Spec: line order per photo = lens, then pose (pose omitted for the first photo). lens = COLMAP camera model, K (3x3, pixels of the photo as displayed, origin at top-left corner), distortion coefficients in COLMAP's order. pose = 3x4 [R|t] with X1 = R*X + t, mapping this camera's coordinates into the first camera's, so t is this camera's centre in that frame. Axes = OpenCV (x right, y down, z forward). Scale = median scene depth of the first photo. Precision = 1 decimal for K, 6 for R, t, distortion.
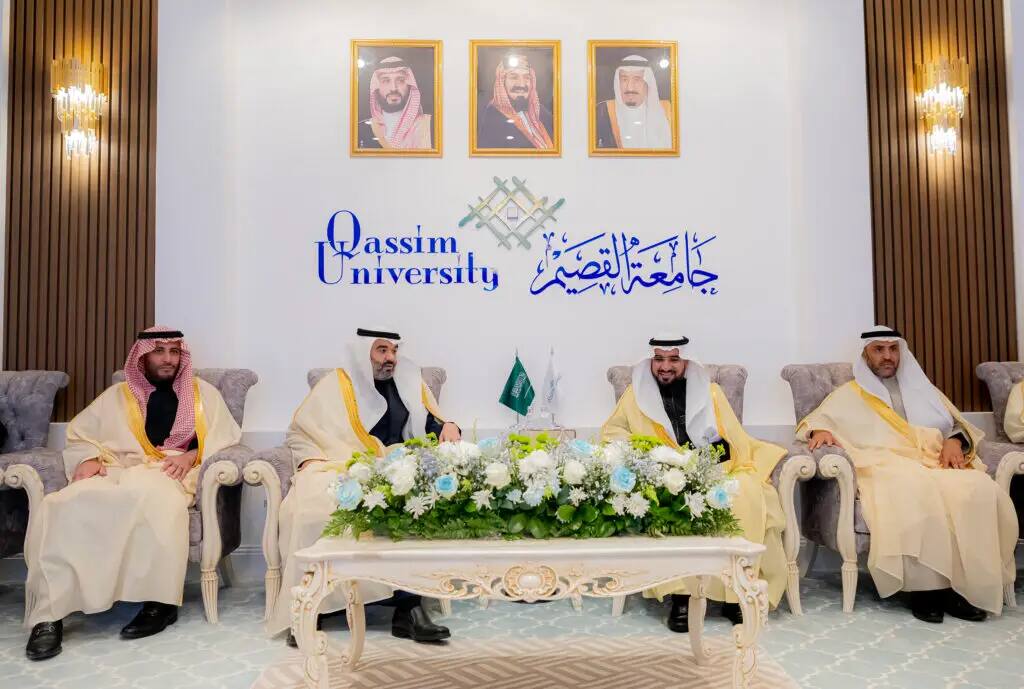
lens RADIAL K [[845.3, 0, 512.0], [0, 845.3, 344.5], [0, 0, 1]] dist [-0.010849, -0.006640]
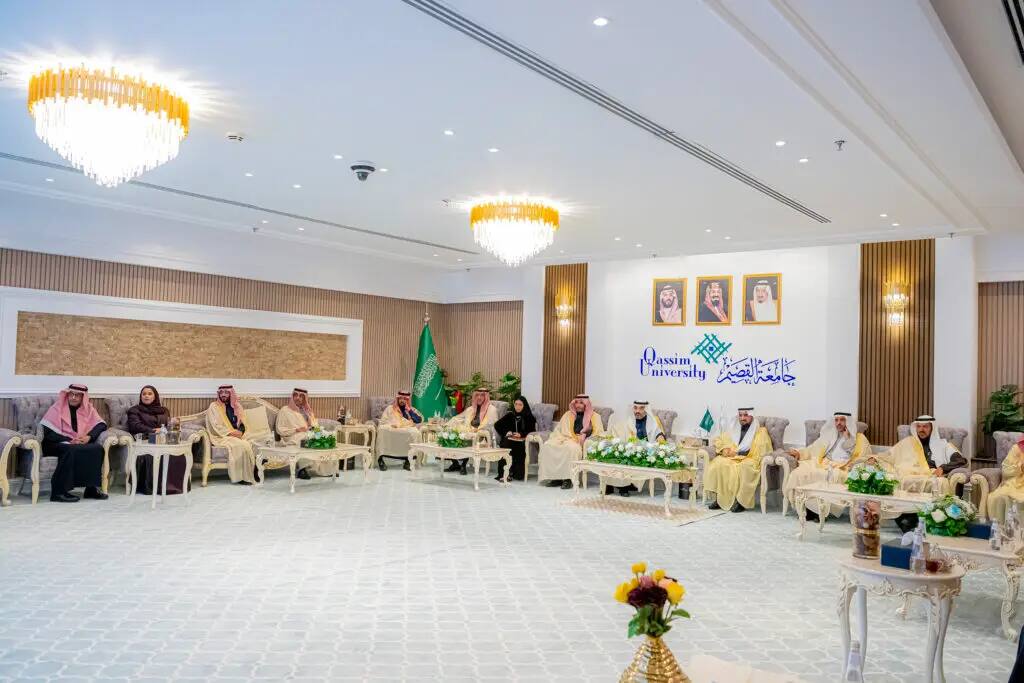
lens RADIAL K [[846.3, 0, 512.0], [0, 846.3, 341.5], [0, 0, 1]] dist [-0.005894, -0.000468]
pose [[0.769753, 0.011999, -0.638229, 1.122825], [-0.004415, 0.999899, 0.013474, -0.208457], [0.638327, -0.007554, 0.769728, -1.250948]]
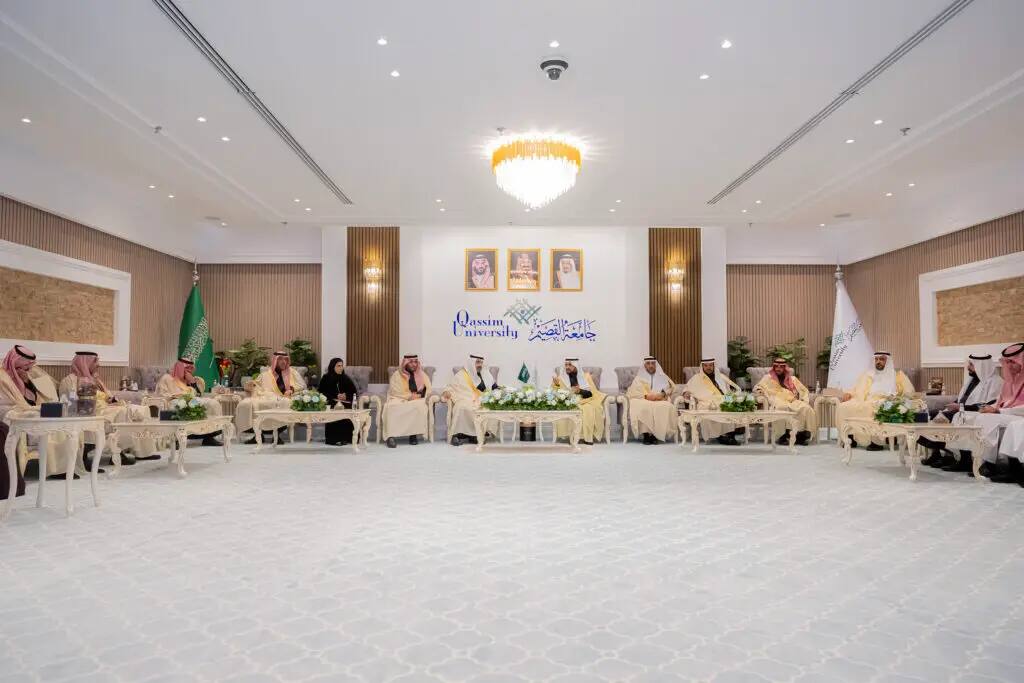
lens RADIAL K [[709.7, 0, 512.0], [0, 709.7, 341.5], [0, 0, 1]] dist [-0.000943, 0.001807]
pose [[0.999936, 0.011288, 0.000119, -0.034131], [-0.011288, 0.999881, 0.010481, -0.080750], [0.000000, -0.010482, 0.999945, -1.368505]]
